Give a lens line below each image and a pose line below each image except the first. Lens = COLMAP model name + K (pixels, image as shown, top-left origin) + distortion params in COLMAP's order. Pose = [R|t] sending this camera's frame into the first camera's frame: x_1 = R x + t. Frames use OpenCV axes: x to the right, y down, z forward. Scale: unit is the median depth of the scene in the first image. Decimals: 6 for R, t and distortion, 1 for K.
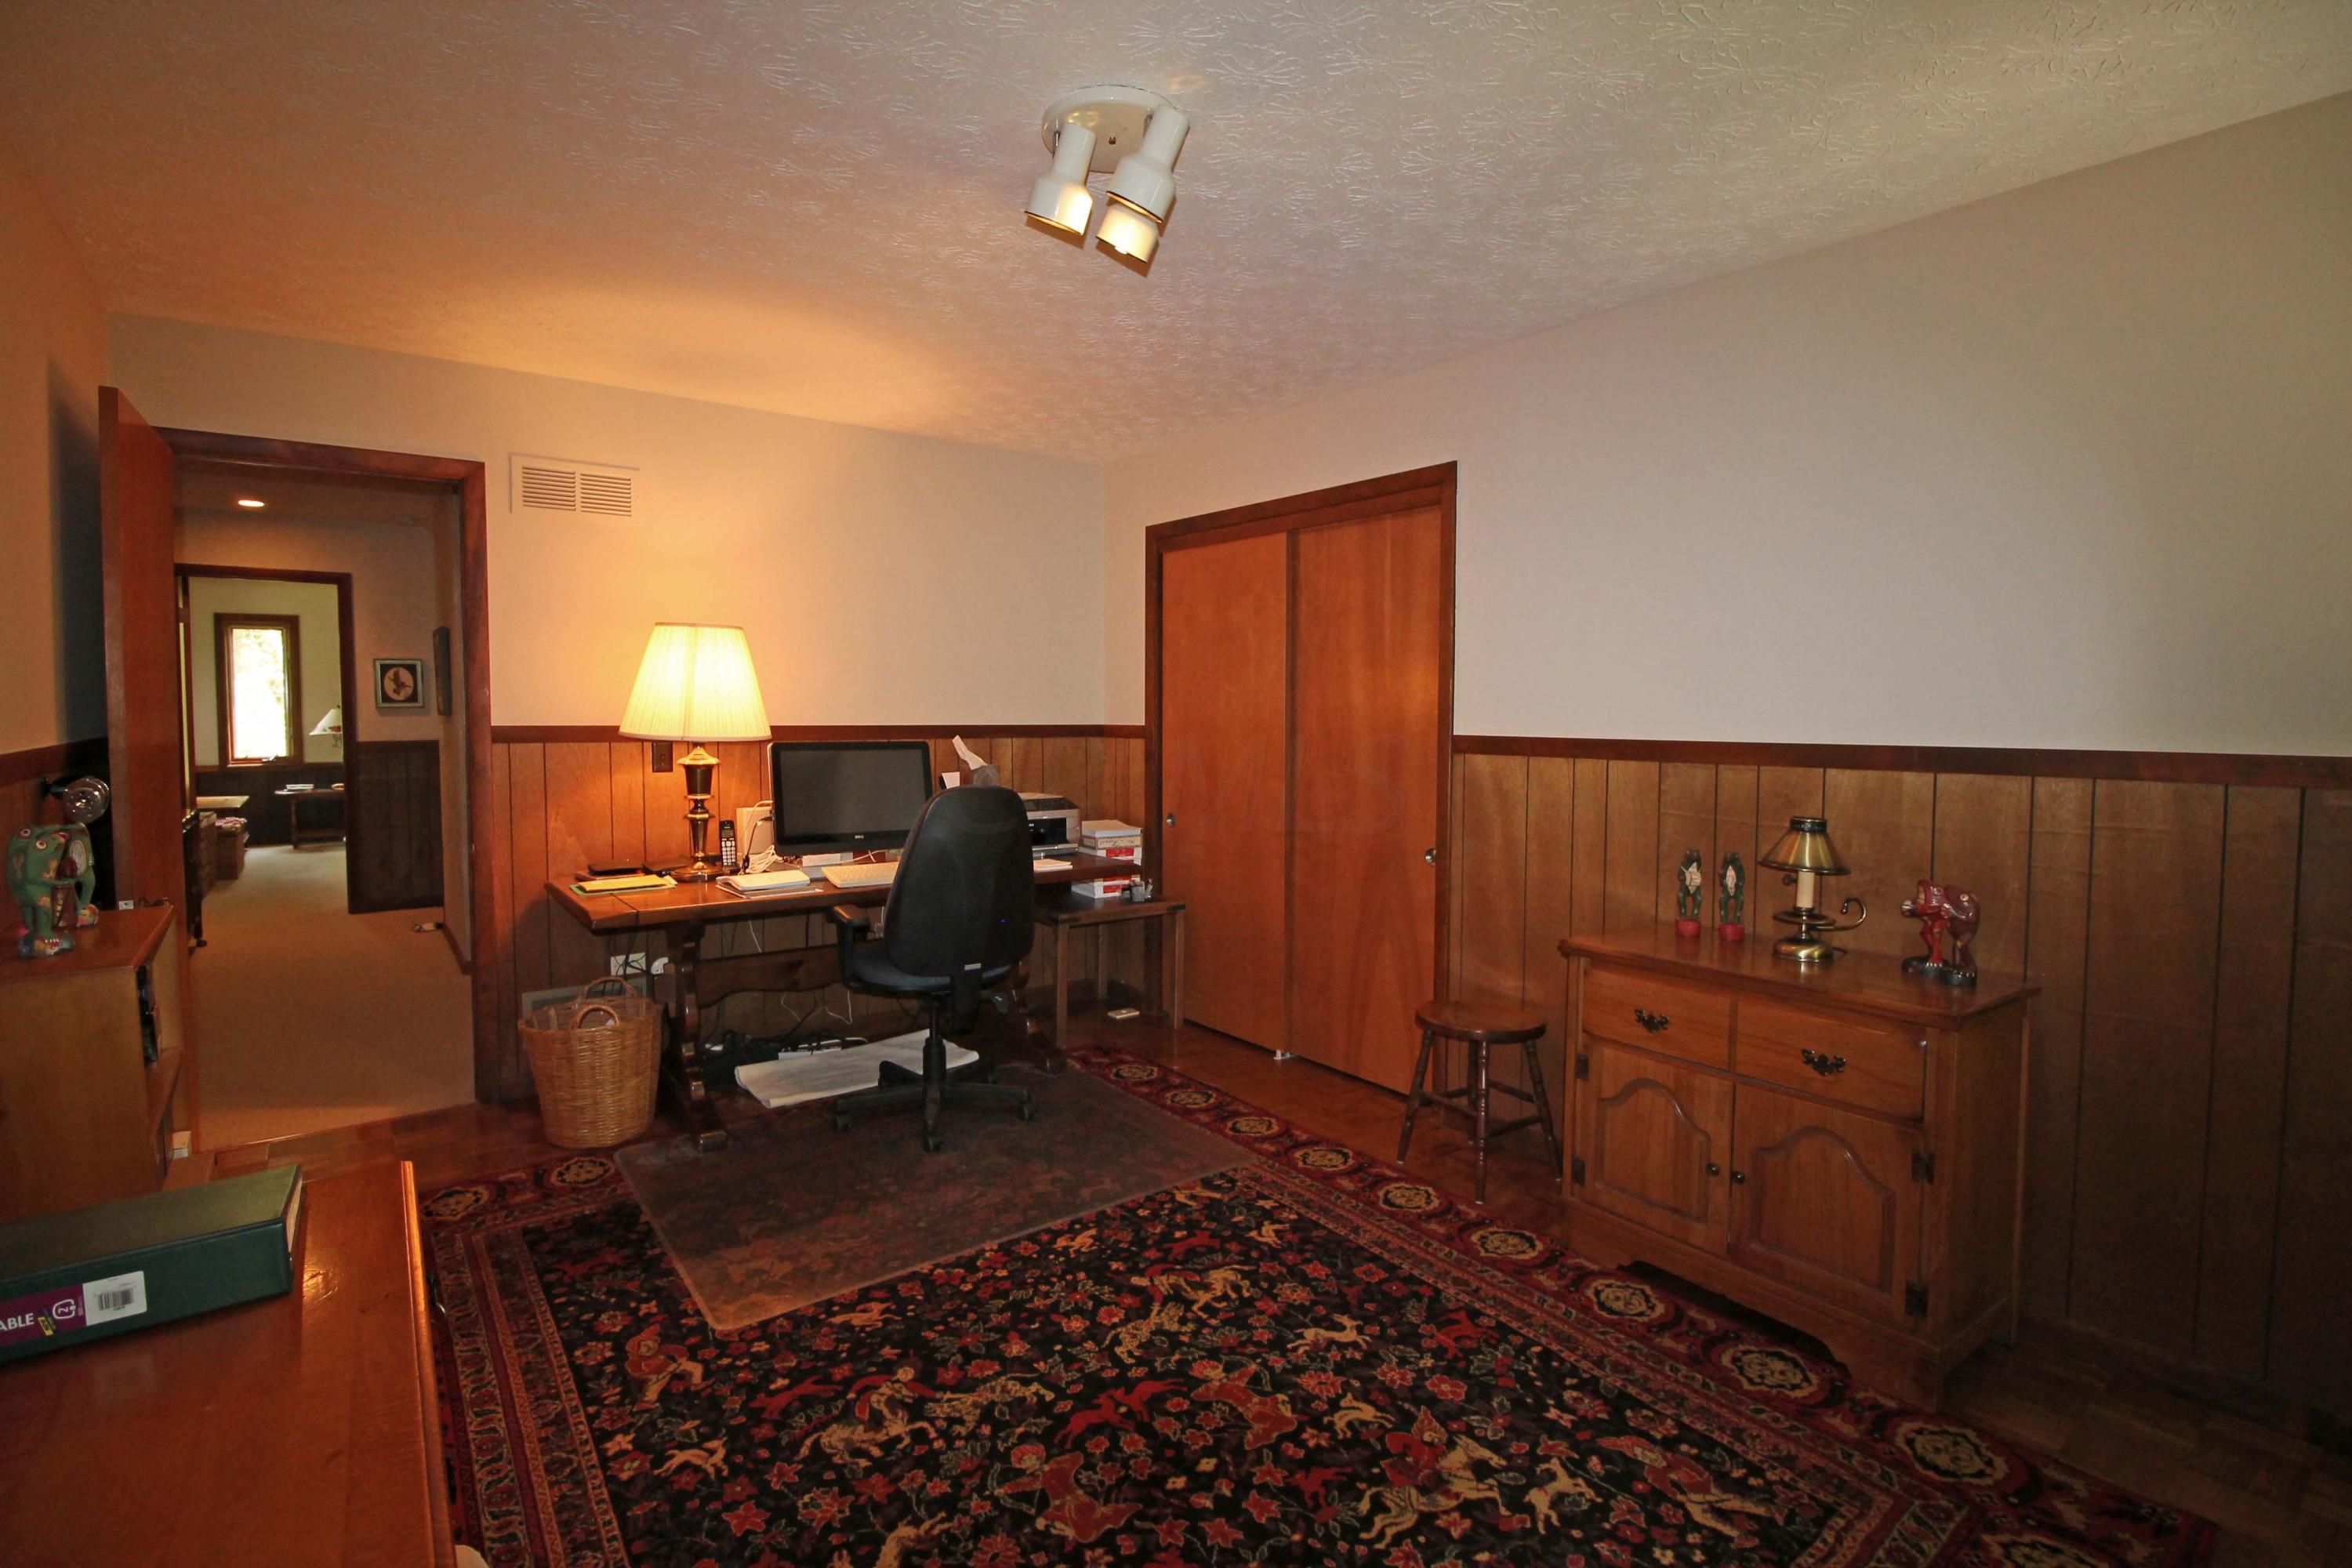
lens RADIAL K [[1140.9, 0, 1176.0], [0, 1140.9, 784.0], [0, 0, 1]] dist [0.001041, -0.000440]
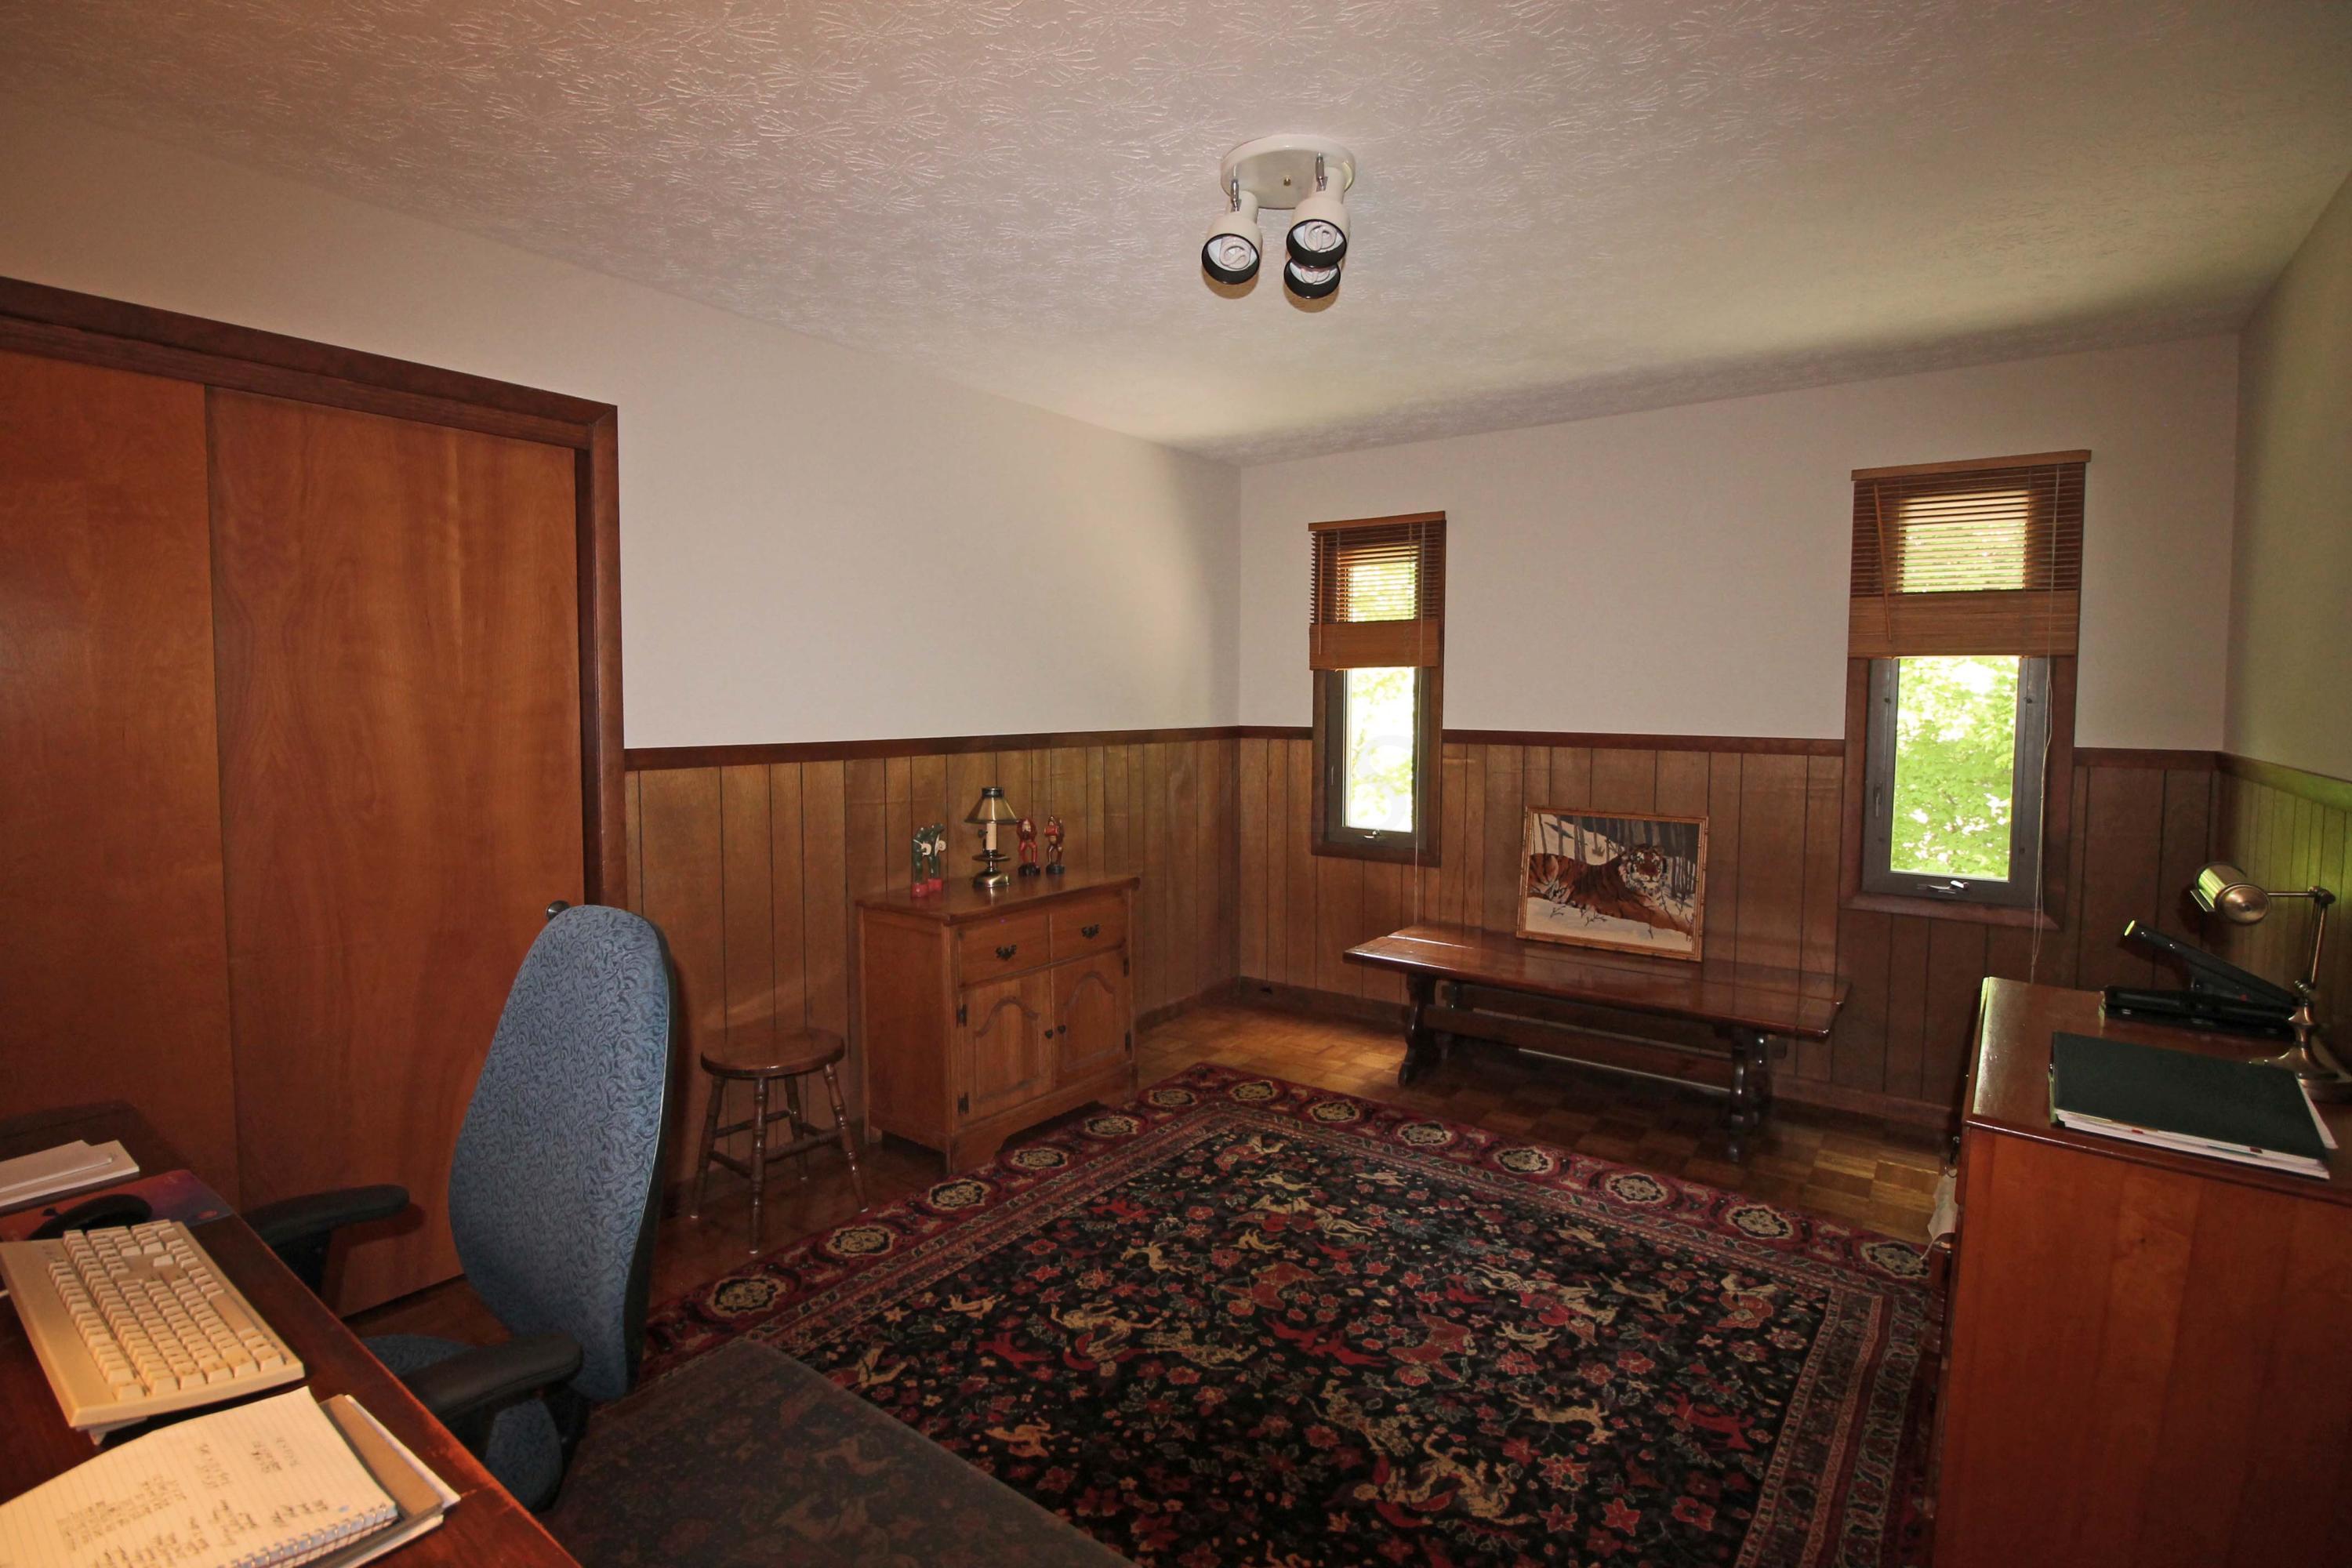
lens RADIAL K [[1105.4, 0, 1176.0], [0, 1105.4, 784.0], [0, 0, 1]] dist [-0.000982, -0.000509]
pose [[-0.293702, -0.080654, 0.952488, -0.947612], [0.057880, 0.993105, 0.101941, -0.116244], [-0.954143, 0.085070, -0.287009, 1.321537]]
